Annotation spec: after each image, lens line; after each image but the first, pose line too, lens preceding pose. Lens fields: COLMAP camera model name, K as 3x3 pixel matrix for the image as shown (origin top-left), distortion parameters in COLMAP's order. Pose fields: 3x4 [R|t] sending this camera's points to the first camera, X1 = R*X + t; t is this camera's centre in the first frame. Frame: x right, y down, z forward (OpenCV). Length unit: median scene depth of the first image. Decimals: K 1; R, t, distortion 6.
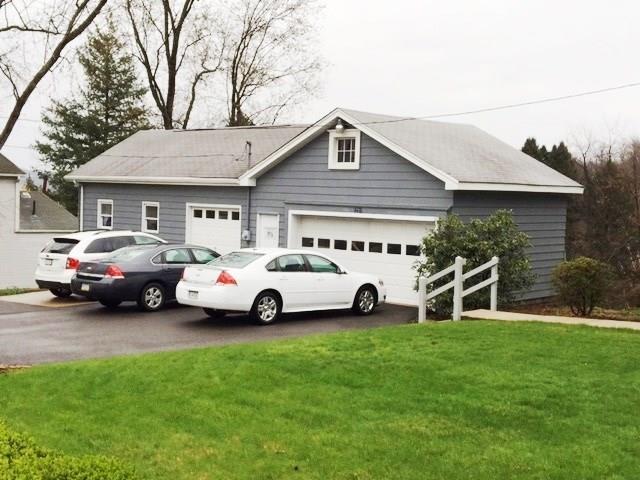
lens RADIAL K [[854.0, 0, 320.0], [0, 854.0, 240.0], [0, 0, 1]] dist [0.000335, -0.010470]
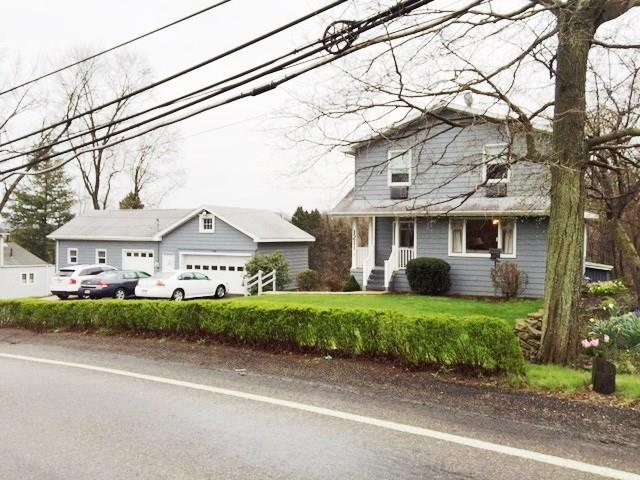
lens RADIAL K [[536.4, 0, 320.0], [0, 536.4, 240.0], [0, 0, 1]] dist [0.036352, -0.006362]
pose [[0.964411, -0.021060, 0.263566, -0.055560], [0.032457, 0.998713, -0.038965, -0.001970], [-0.262406, 0.046133, 0.963854, -0.390718]]
